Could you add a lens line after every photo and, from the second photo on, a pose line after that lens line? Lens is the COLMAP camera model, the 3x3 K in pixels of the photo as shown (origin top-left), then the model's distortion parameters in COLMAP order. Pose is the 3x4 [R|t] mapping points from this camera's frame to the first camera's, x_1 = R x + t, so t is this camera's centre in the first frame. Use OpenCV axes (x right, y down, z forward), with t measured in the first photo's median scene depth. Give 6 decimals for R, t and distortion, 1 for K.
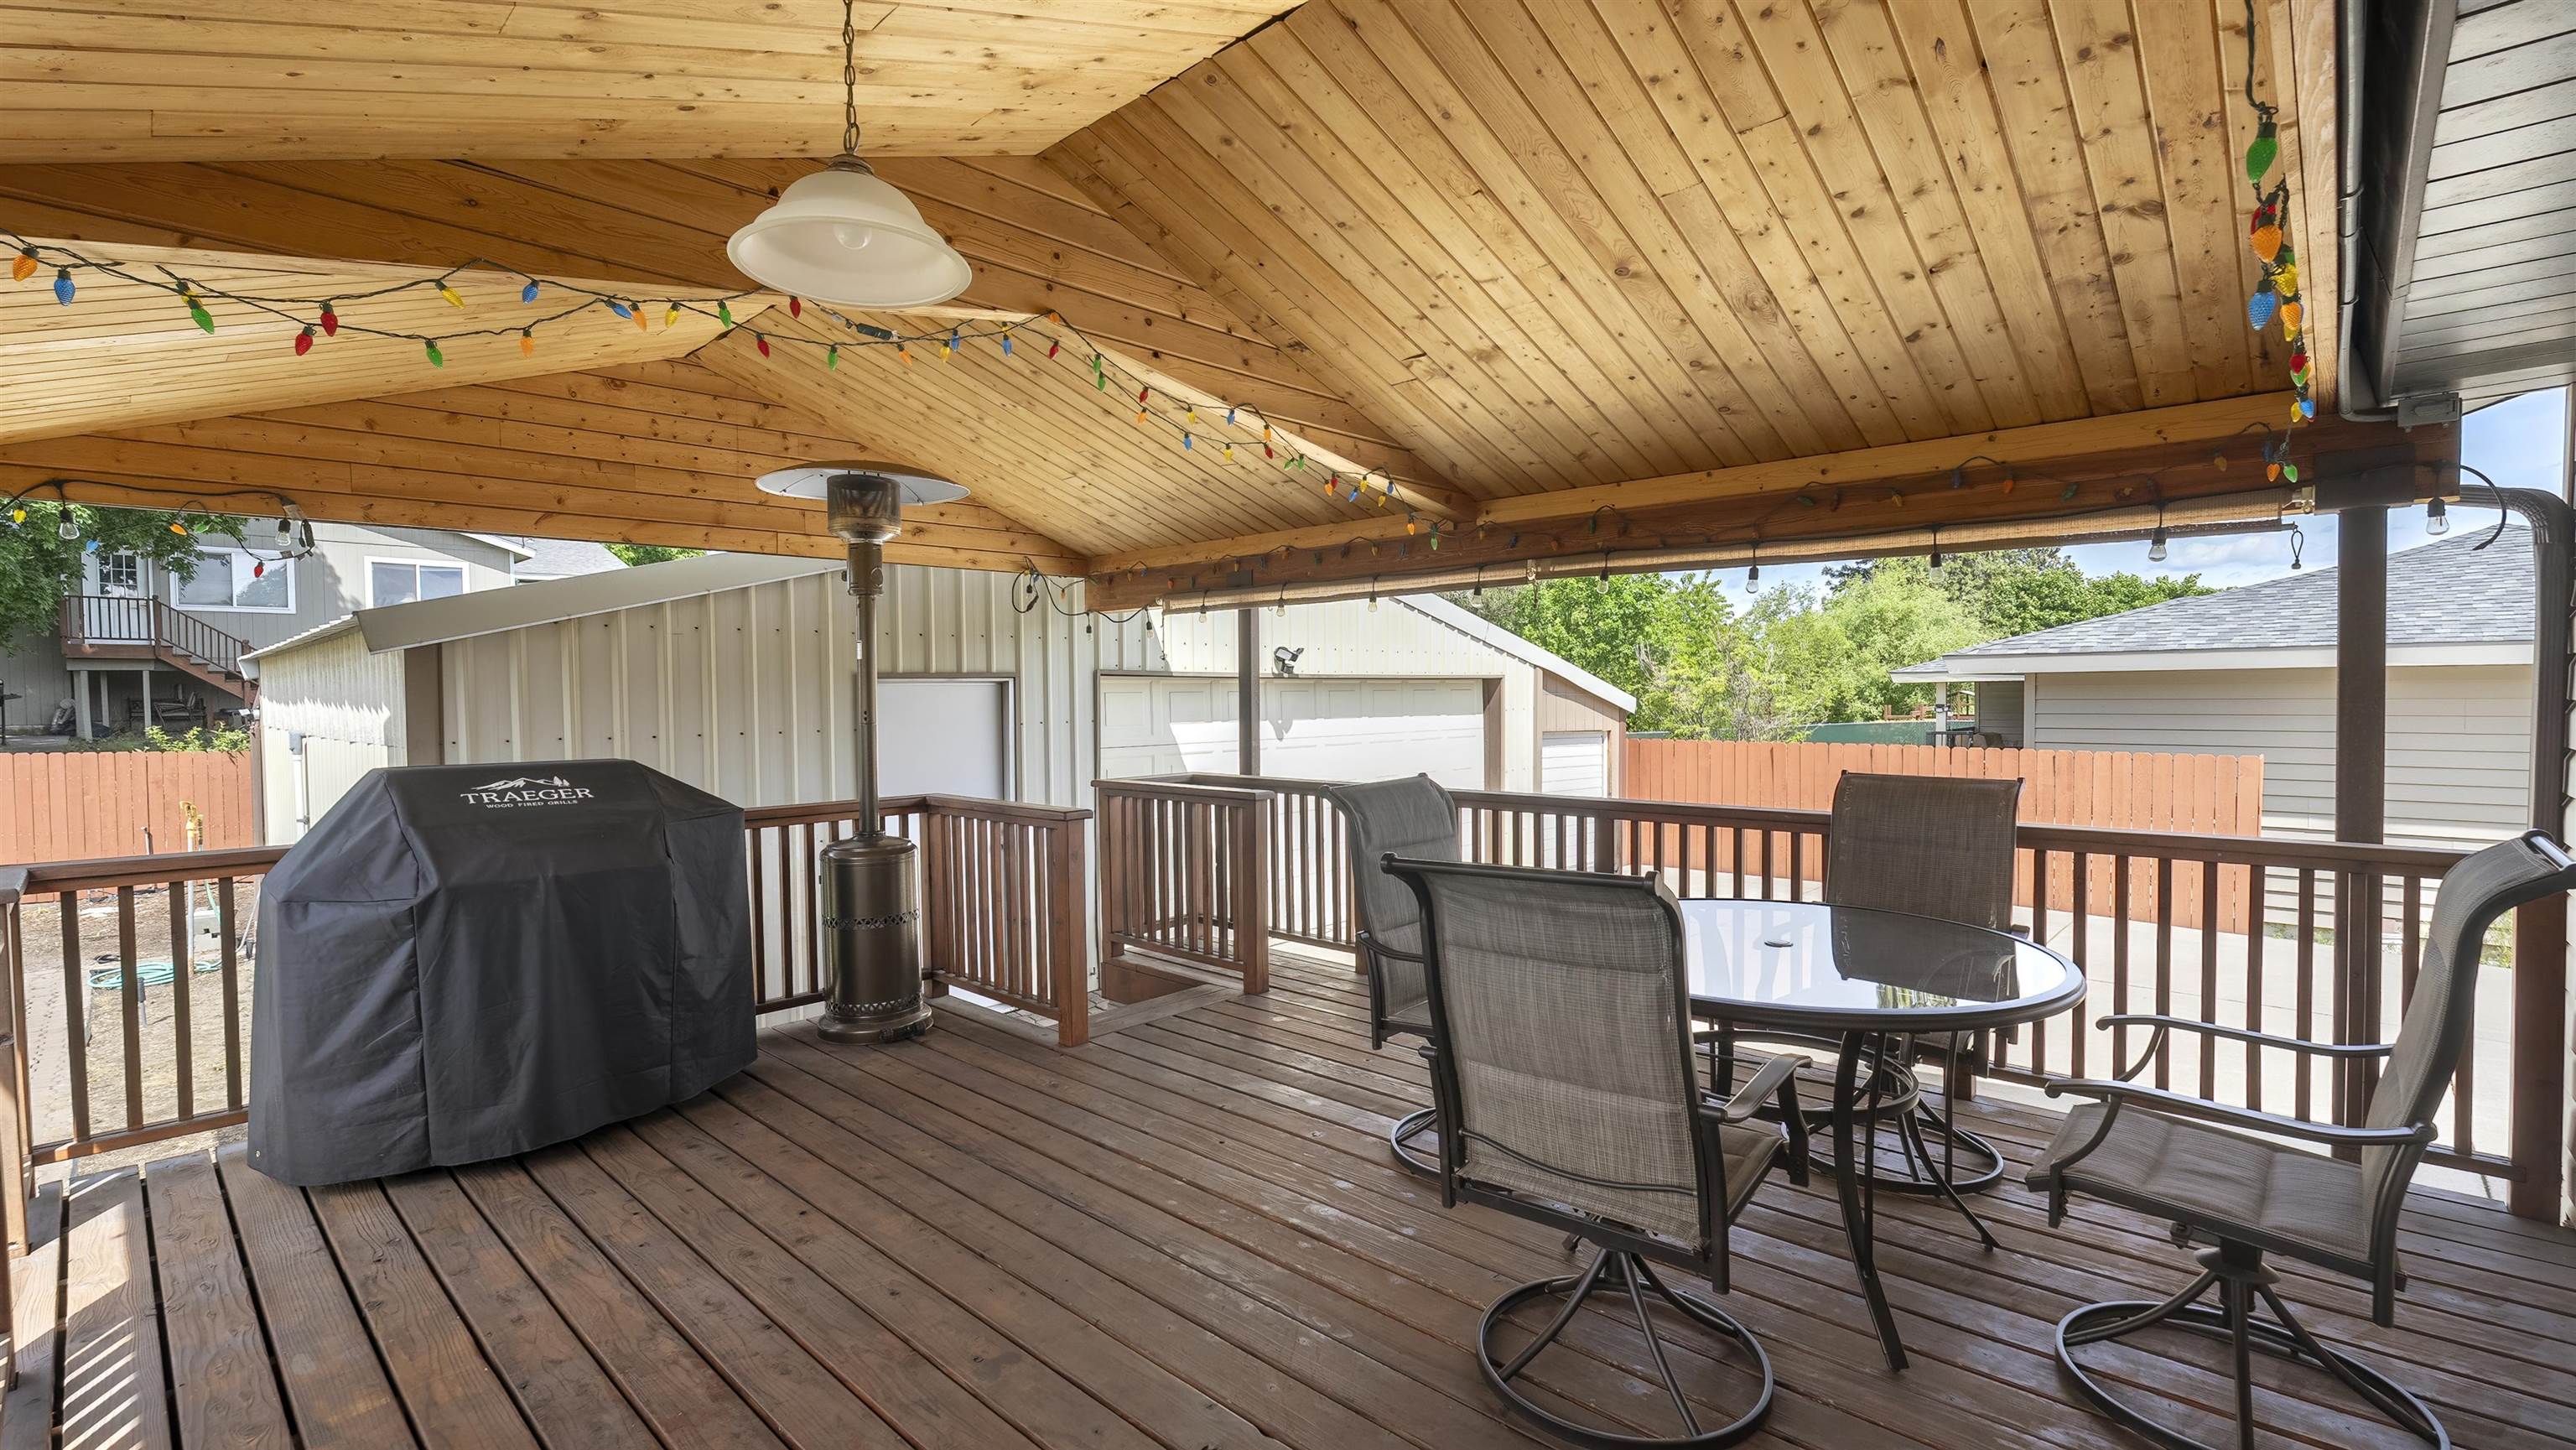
lens RADIAL K [[1121.8, 0, 1288.0], [0, 1121.8, 725.0], [0, 0, 1]] dist [-0.002567, -0.000104]
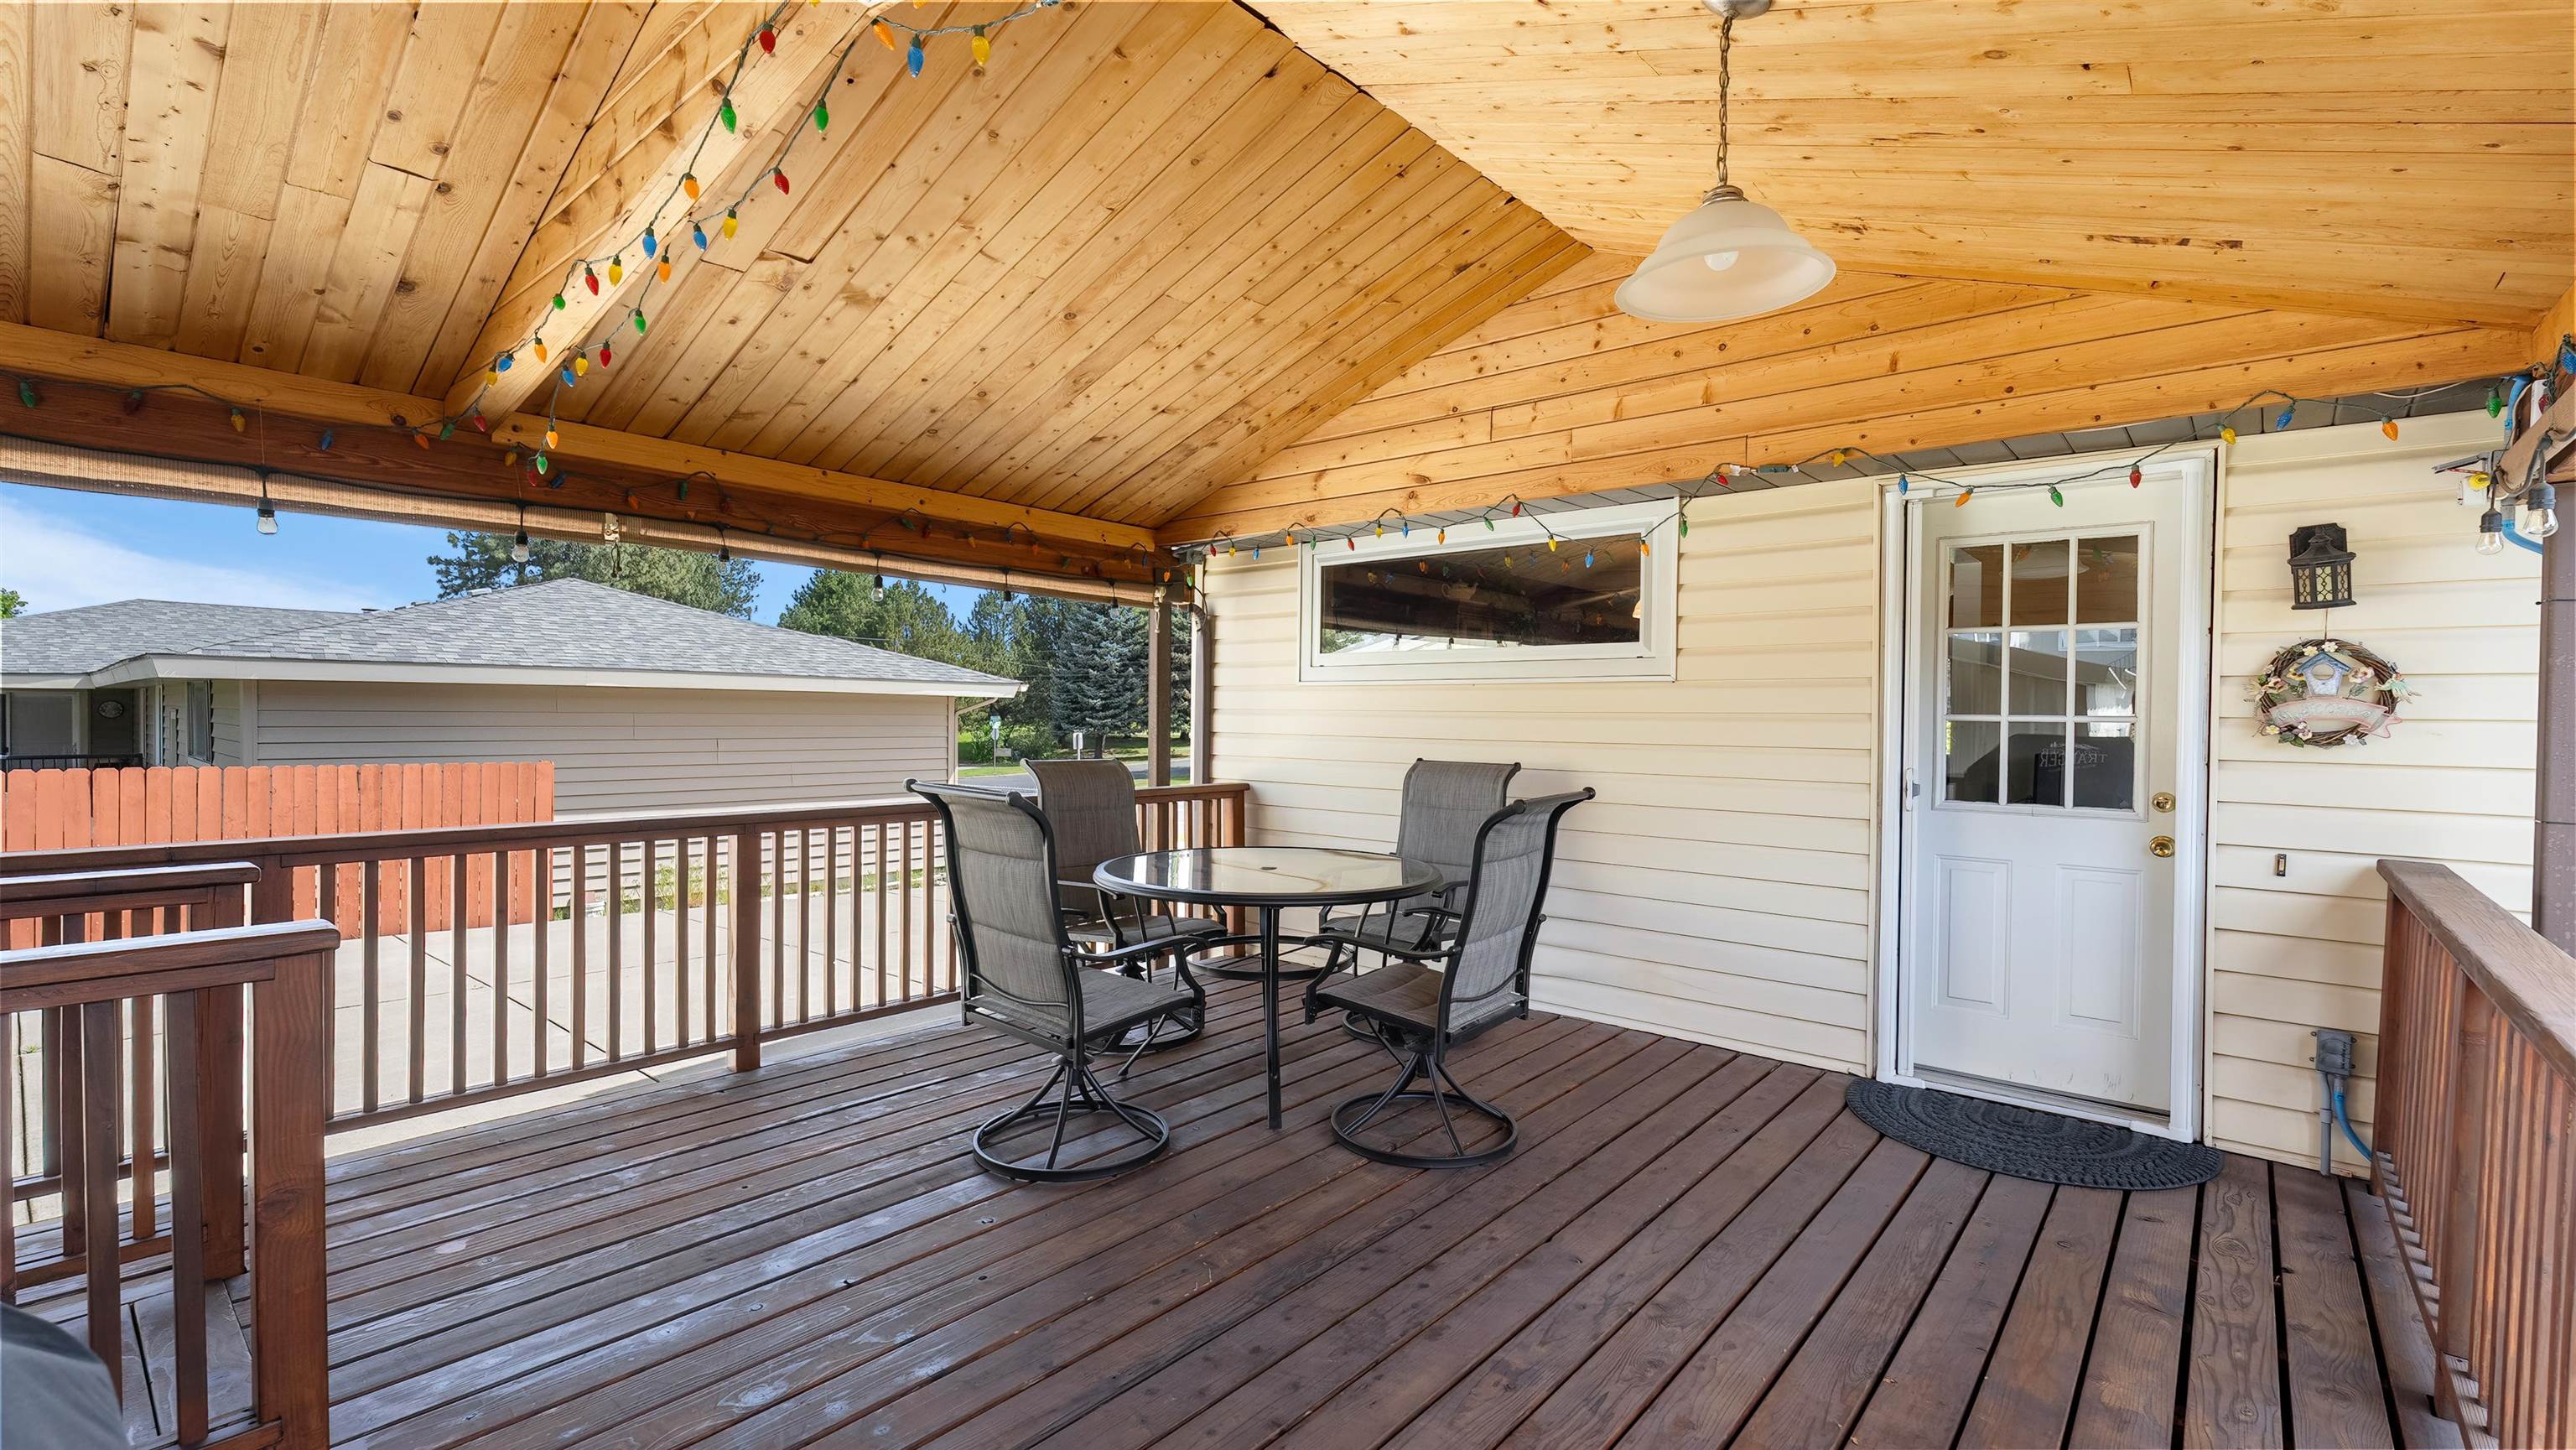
lens RADIAL K [[1121.8, 0, 1288.0], [0, 1121.8, 725.0], [0, 0, 1]] dist [-0.002567, -0.000104]
pose [[-0.043388, -0.002014, 0.999056, -0.568870], [0.019085, 0.999814, 0.002845, 0.003398], [-0.998876, 0.019191, -0.043342, 0.573484]]
